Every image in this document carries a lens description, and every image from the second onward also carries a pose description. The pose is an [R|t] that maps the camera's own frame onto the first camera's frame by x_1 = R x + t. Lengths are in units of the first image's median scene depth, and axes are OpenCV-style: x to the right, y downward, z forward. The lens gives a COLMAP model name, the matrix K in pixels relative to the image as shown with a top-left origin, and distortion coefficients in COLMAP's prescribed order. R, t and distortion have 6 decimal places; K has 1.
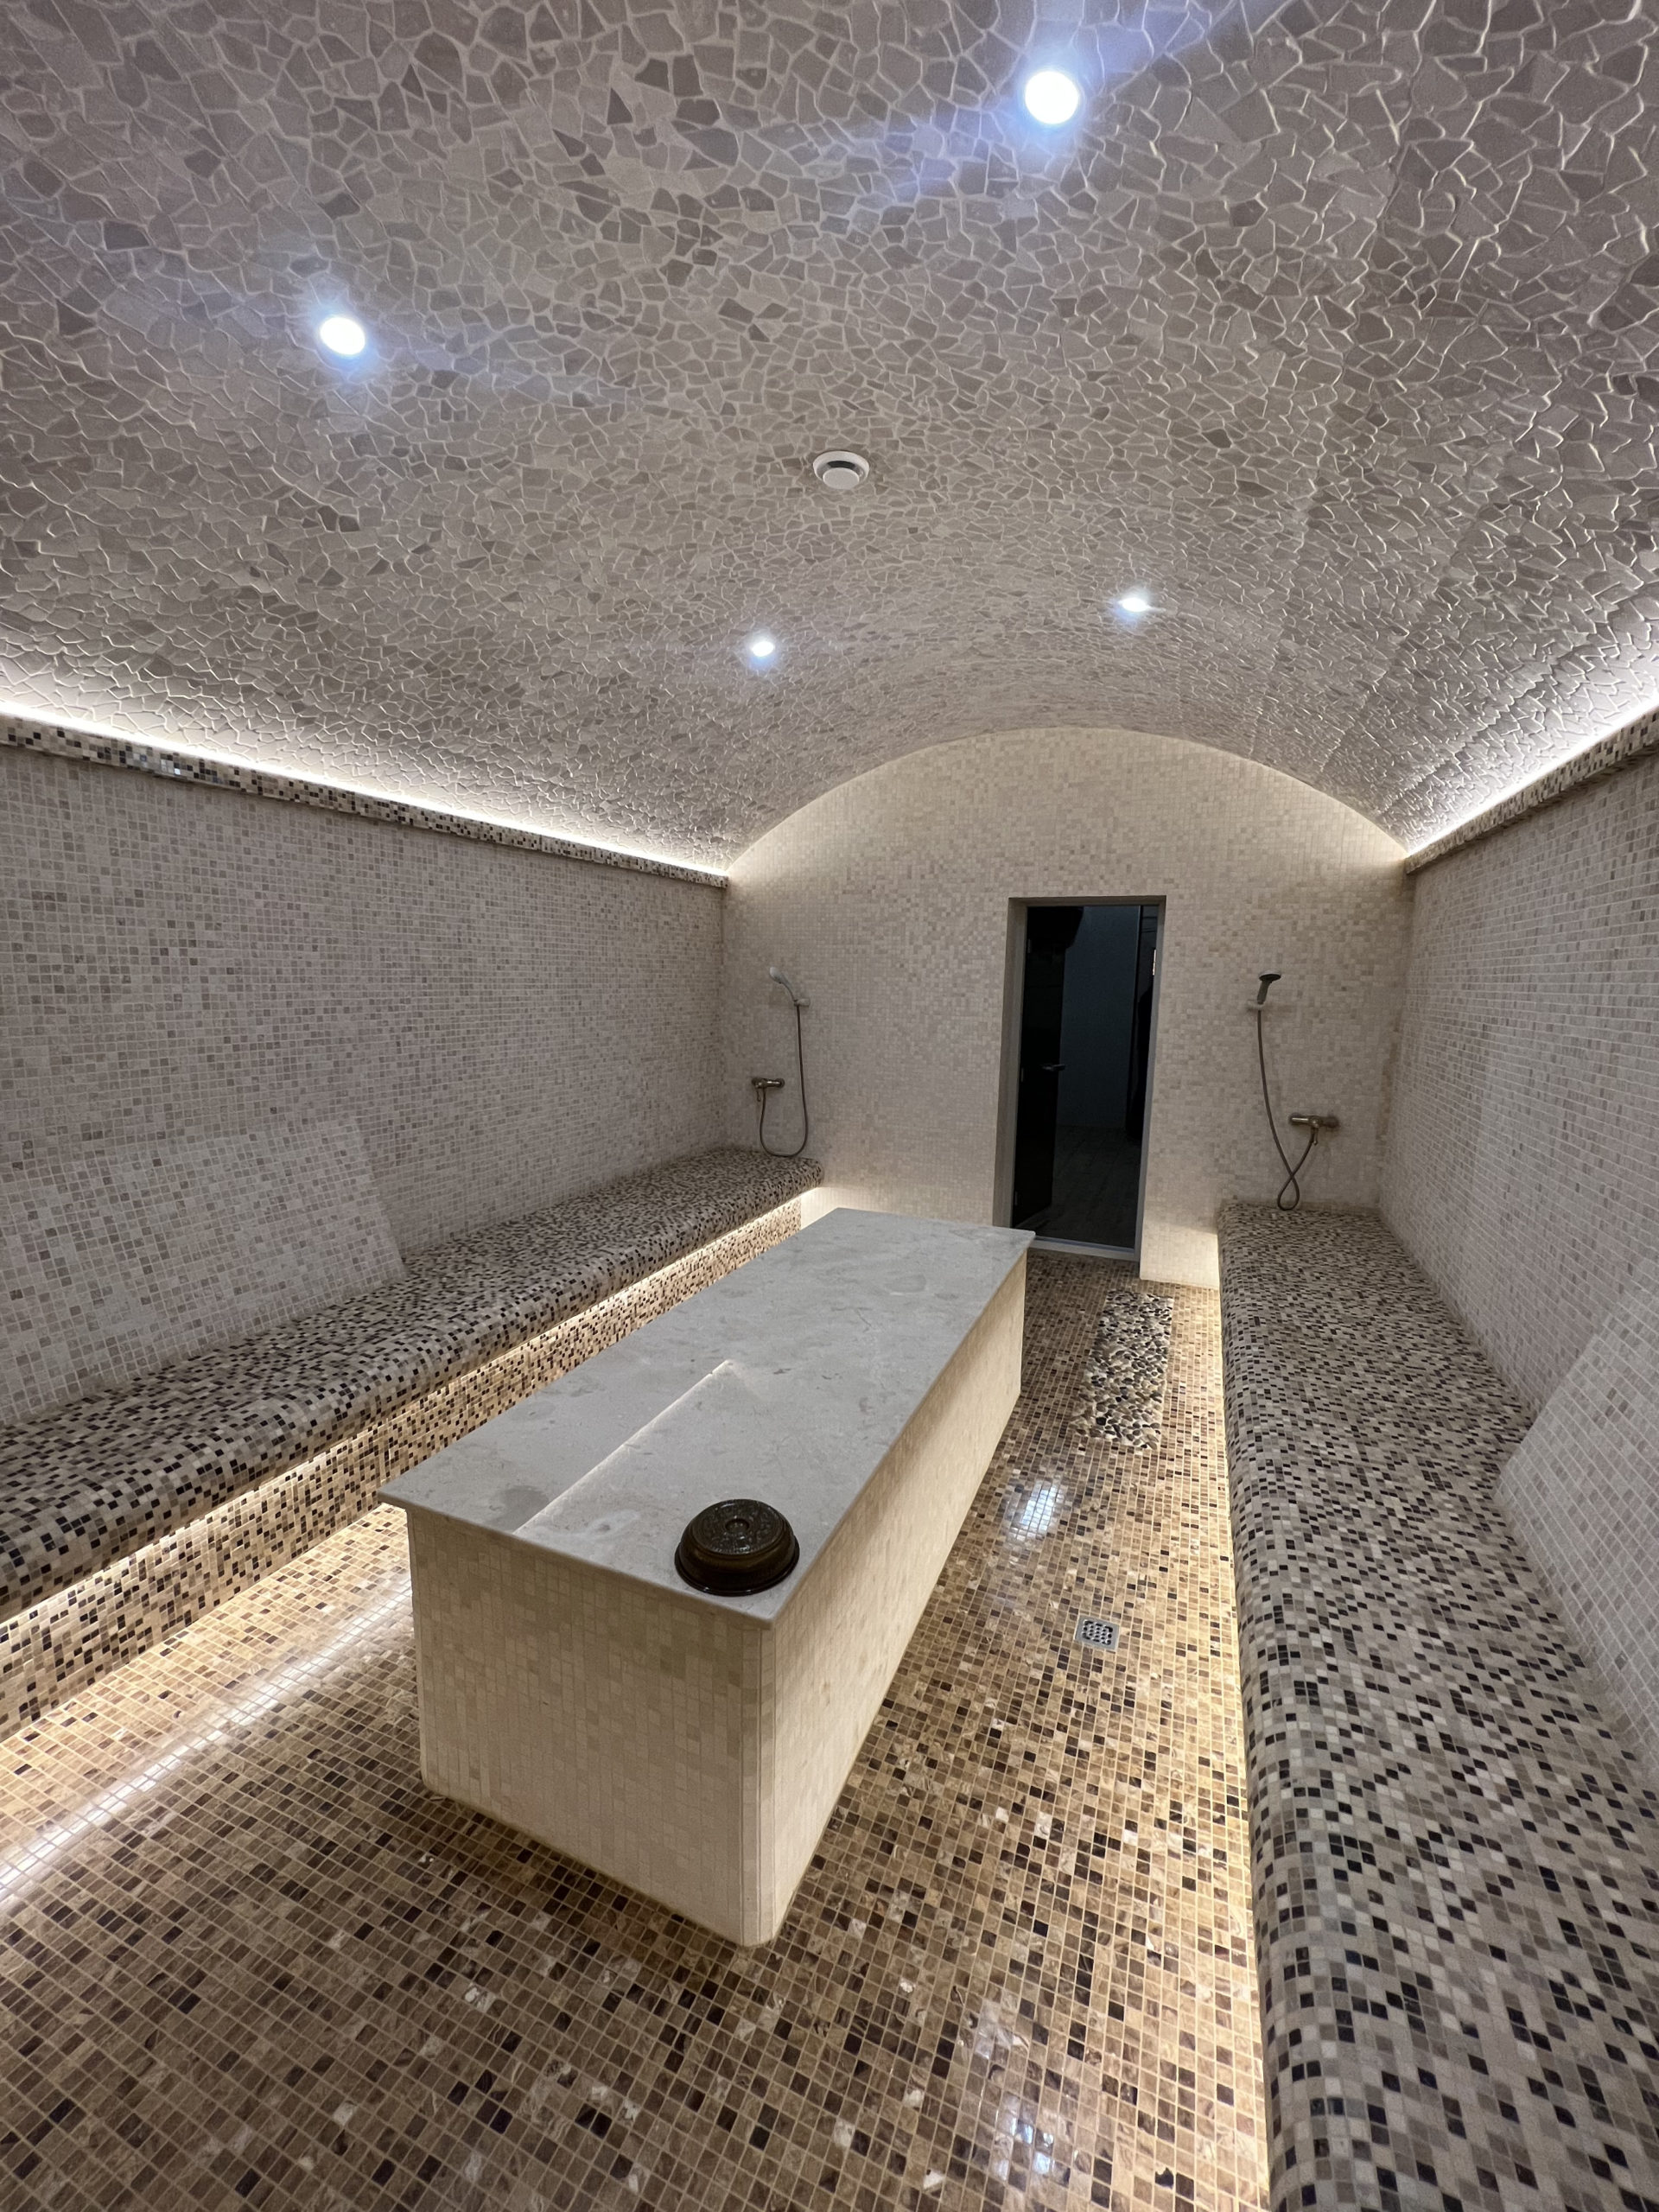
lens RADIAL K [[882.9, 0, 831.8], [0, 882.9, 1101.3], [0, 0, 1]] dist [-0.005487, 0.000673]
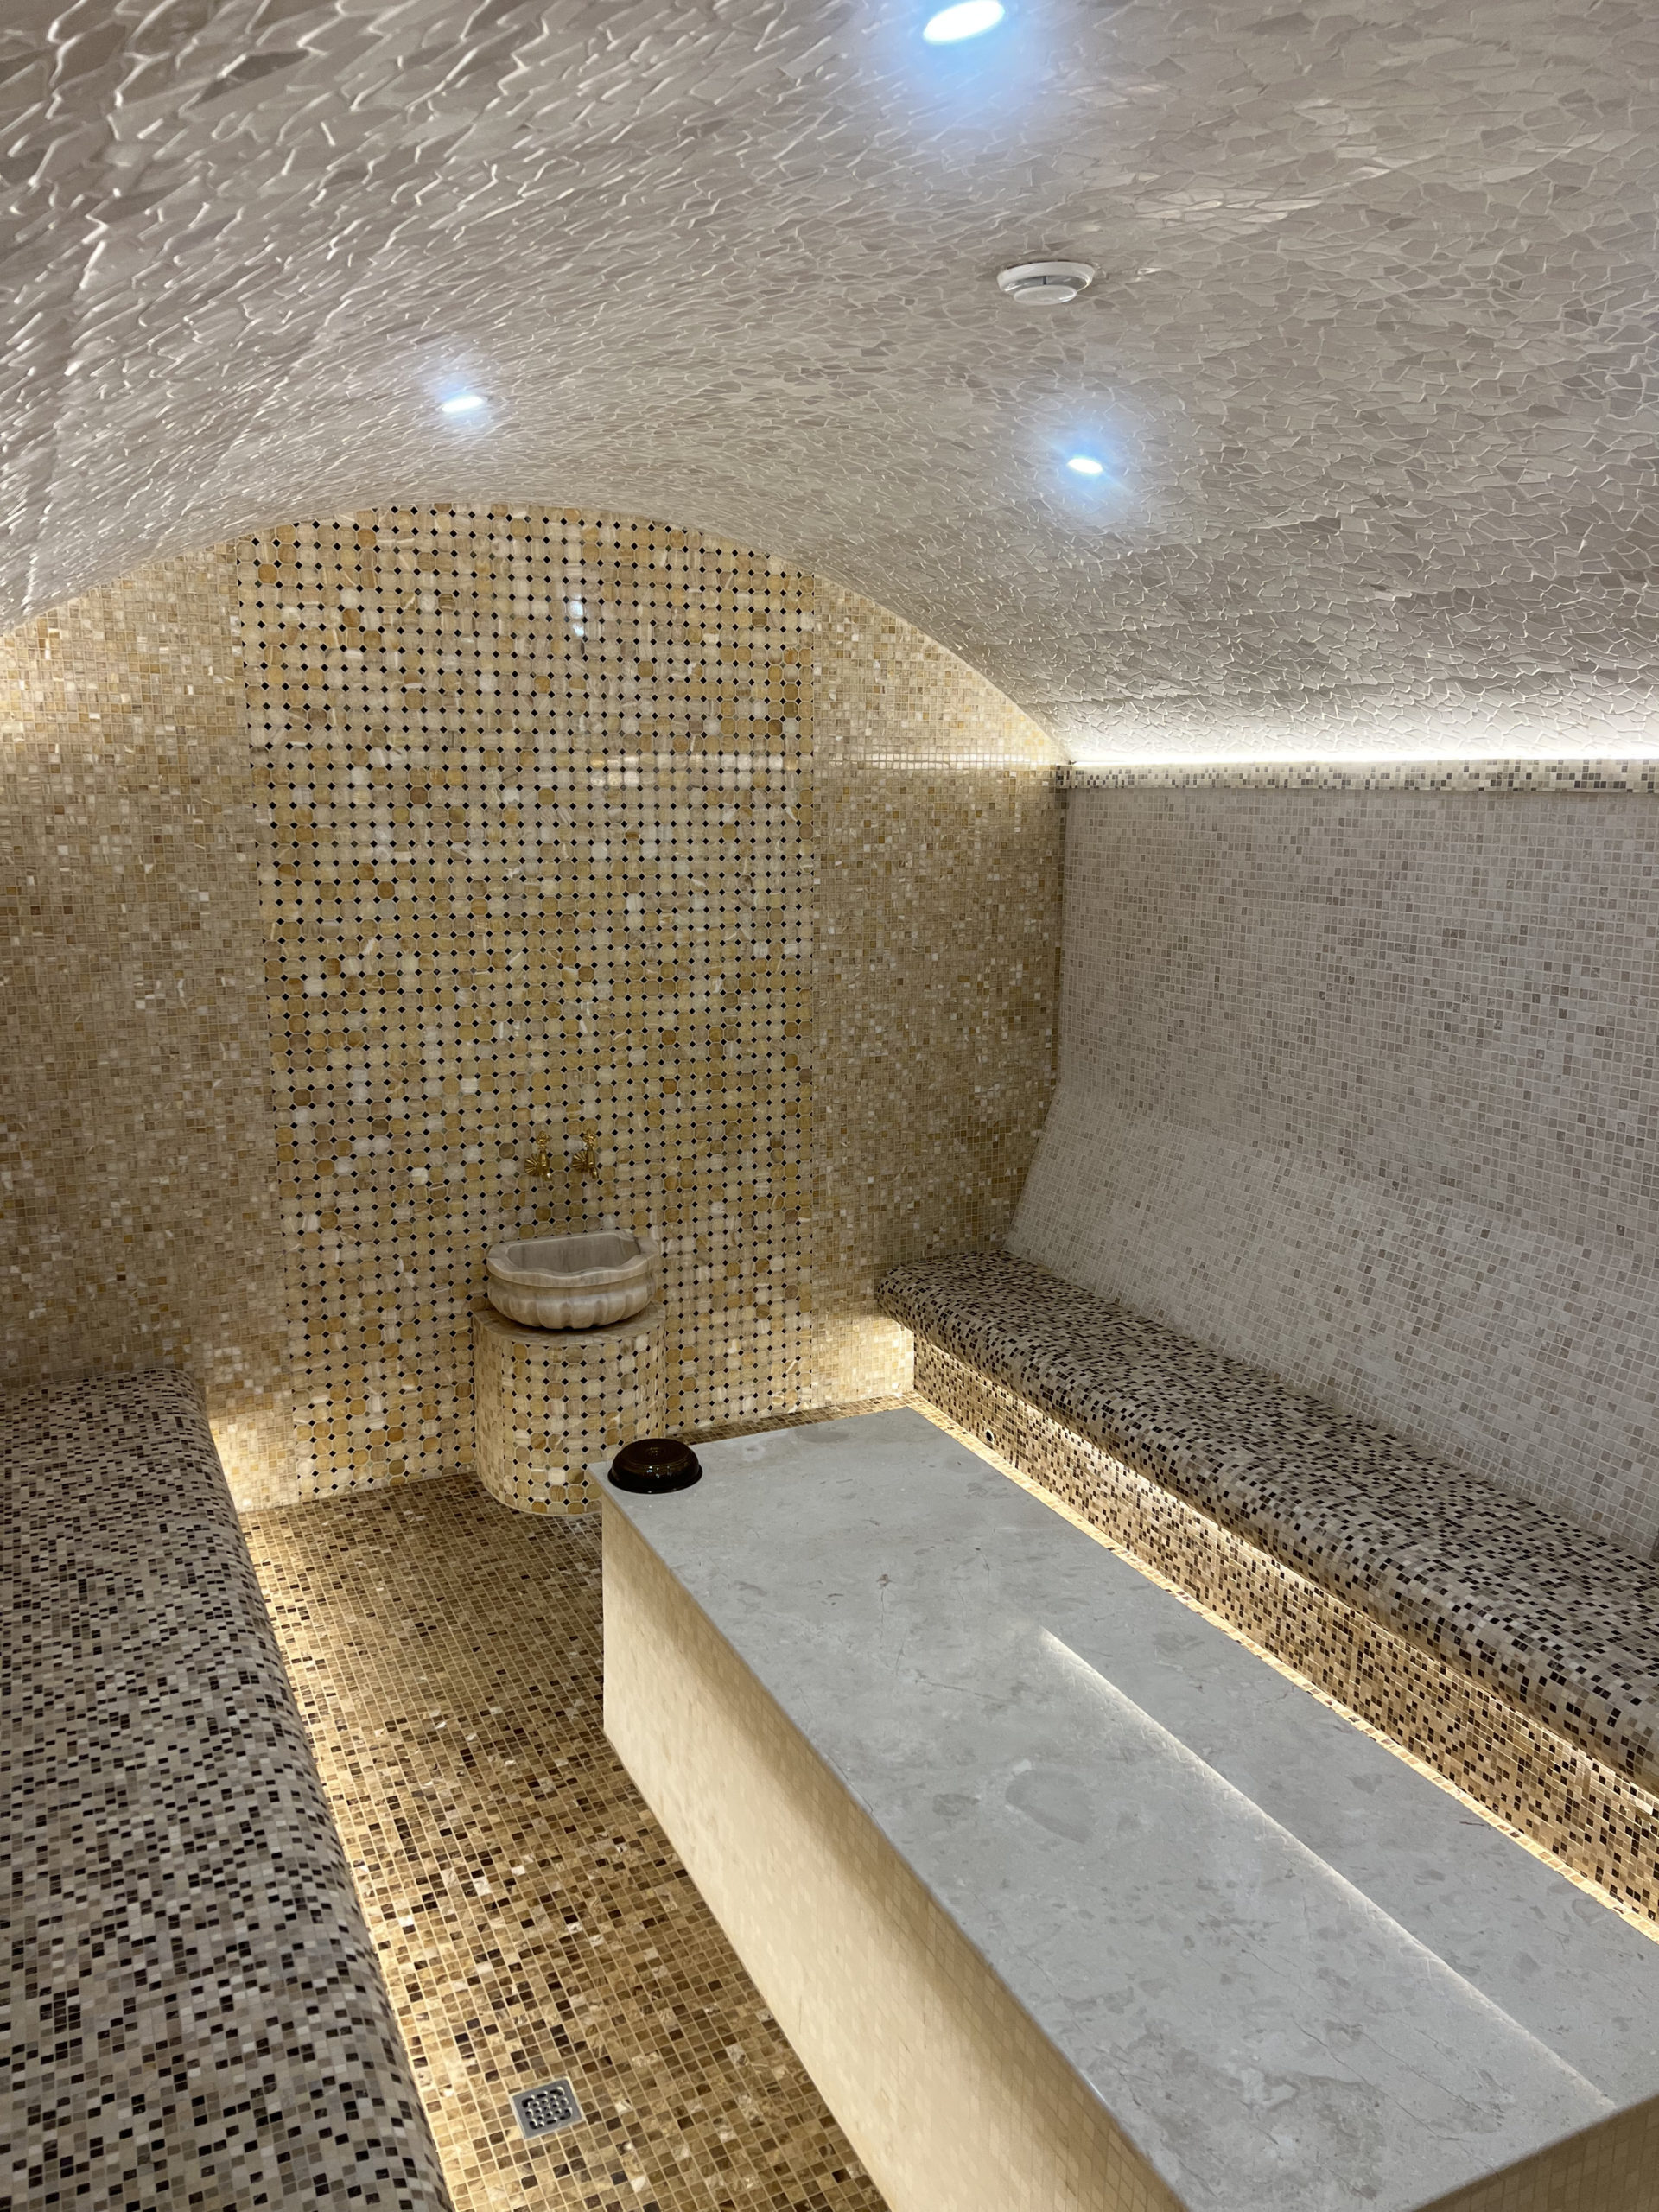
lens RADIAL K [[1647.9, 0, 817.9], [0, 1647.9, 1118.3], [0, 0, 1]] dist [0.066459, -0.073337]
pose [[-0.668940, 0.129389, -0.731968, 0.978789], [-0.122025, 0.952258, 0.279847, -0.474883], [0.733232, 0.276519, -0.621215, 1.709517]]
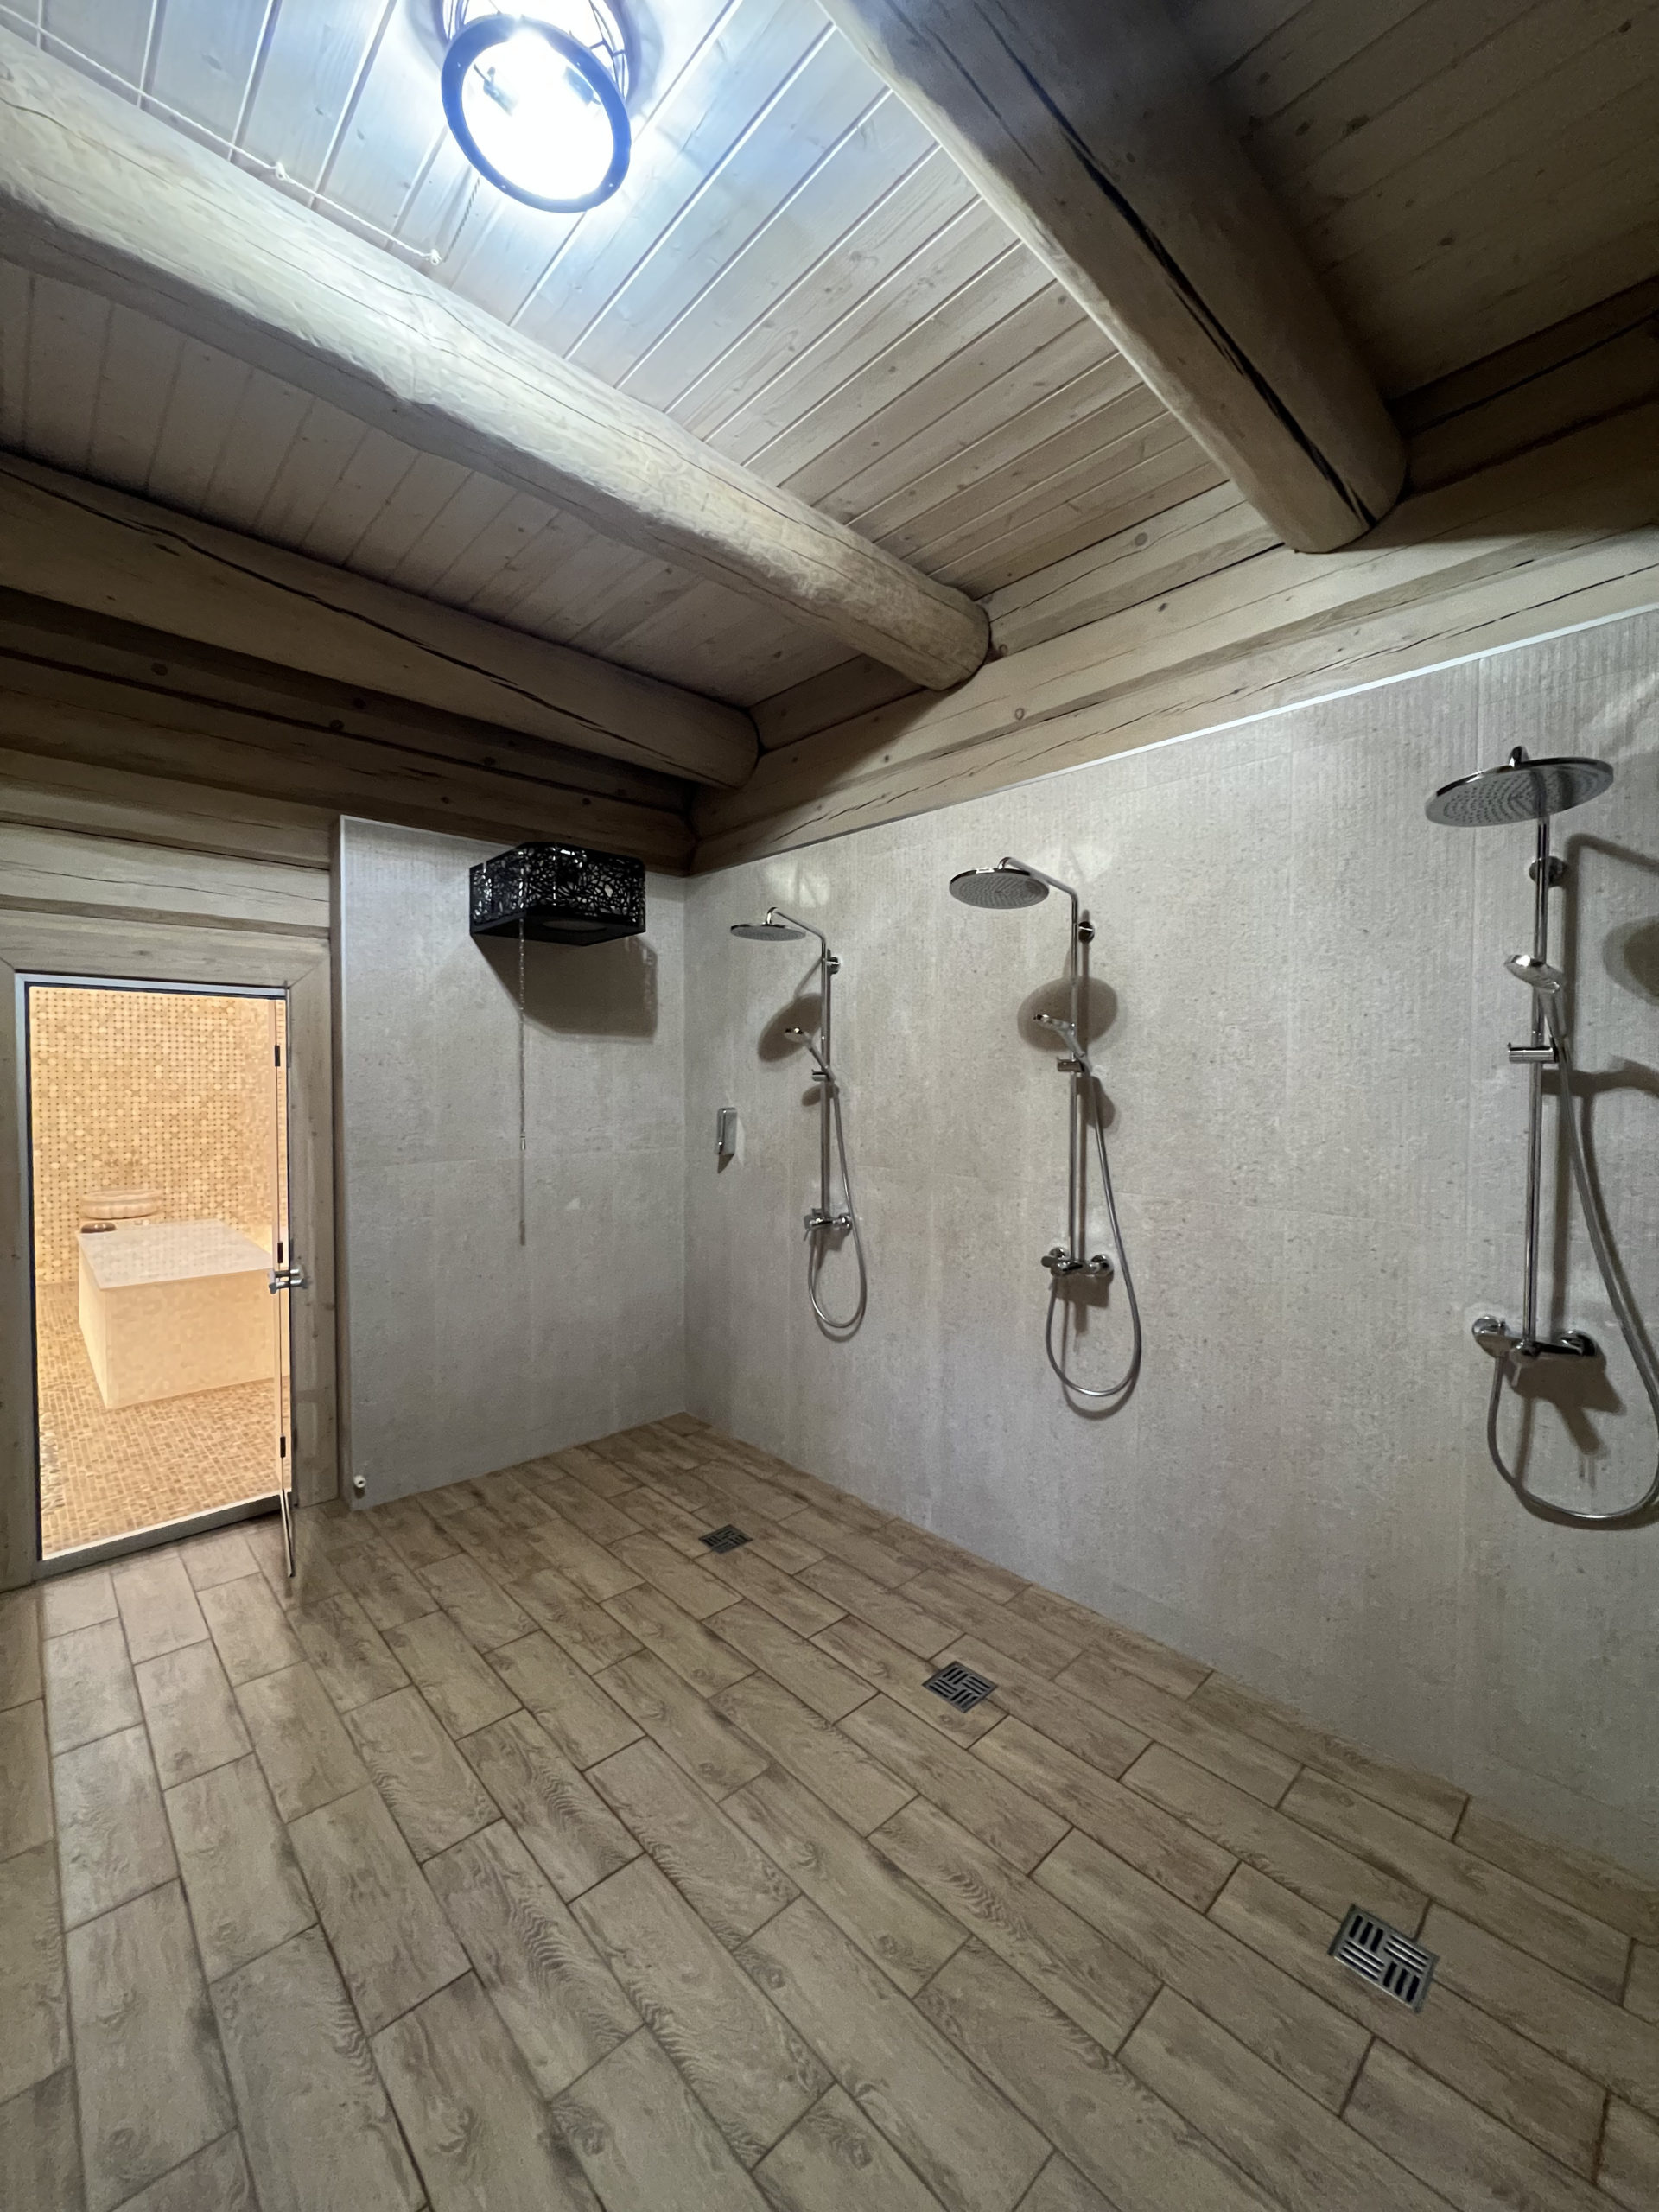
lens RADIAL K [[882.9, 0, 830.0], [0, 882.9, 1099.4], [0, 0, 1]] dist [-0.005487, 0.000673]
pose [[-0.407156, 0.003063, -0.913353, 1.499778], [-0.138690, 0.988191, 0.065139, -0.556195], [0.902767, 0.153195, -0.401923, 3.758060]]
